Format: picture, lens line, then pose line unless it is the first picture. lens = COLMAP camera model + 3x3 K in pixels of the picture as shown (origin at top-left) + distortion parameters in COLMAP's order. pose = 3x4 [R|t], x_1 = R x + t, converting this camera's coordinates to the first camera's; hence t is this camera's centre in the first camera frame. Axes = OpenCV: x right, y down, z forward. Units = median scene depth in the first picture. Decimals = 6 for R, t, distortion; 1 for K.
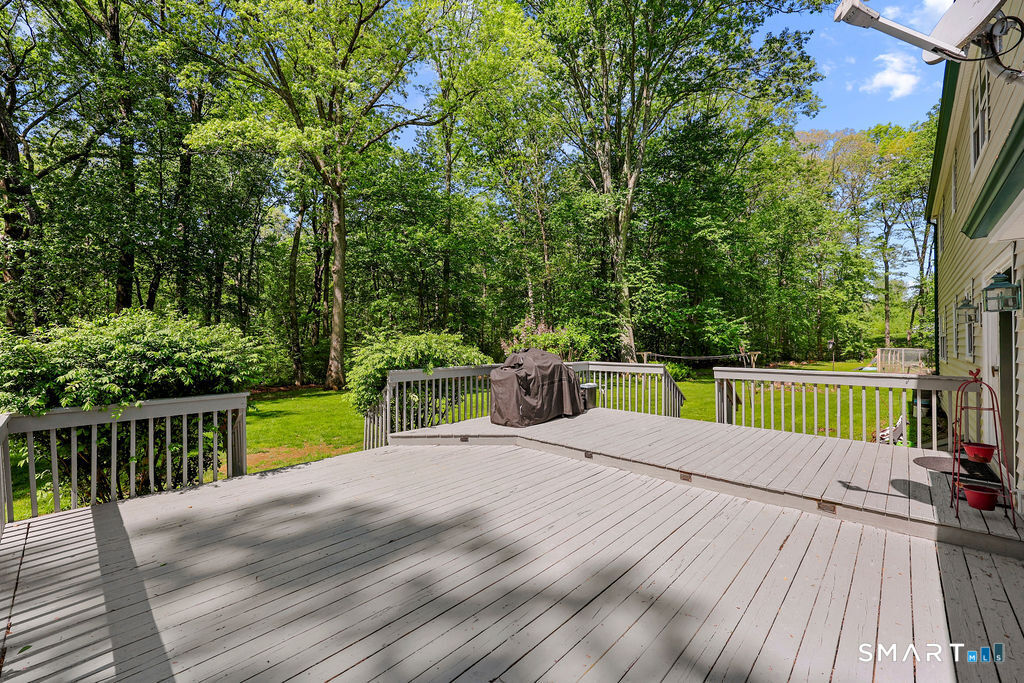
lens RADIAL K [[426.9, 0, 509.9], [0, 426.9, 344.6], [0, 0, 1]] dist [0.011262, -0.000616]
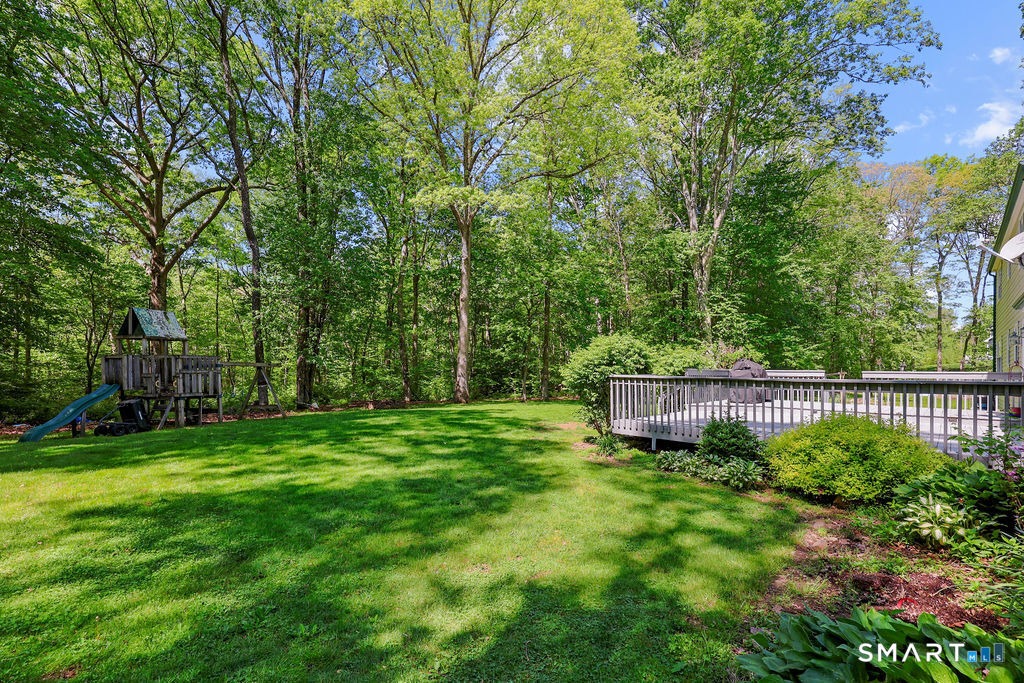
lens RADIAL K [[461.9, 0, 526.9], [0, 461.9, 374.5], [0, 0, 1]] dist [0.011235, 0.001290]
pose [[0.999918, 0.012518, 0.002619, -0.177819], [-0.012527, 0.999916, 0.003407, 0.016390], [-0.002576, -0.003440, 0.999991, -0.171911]]
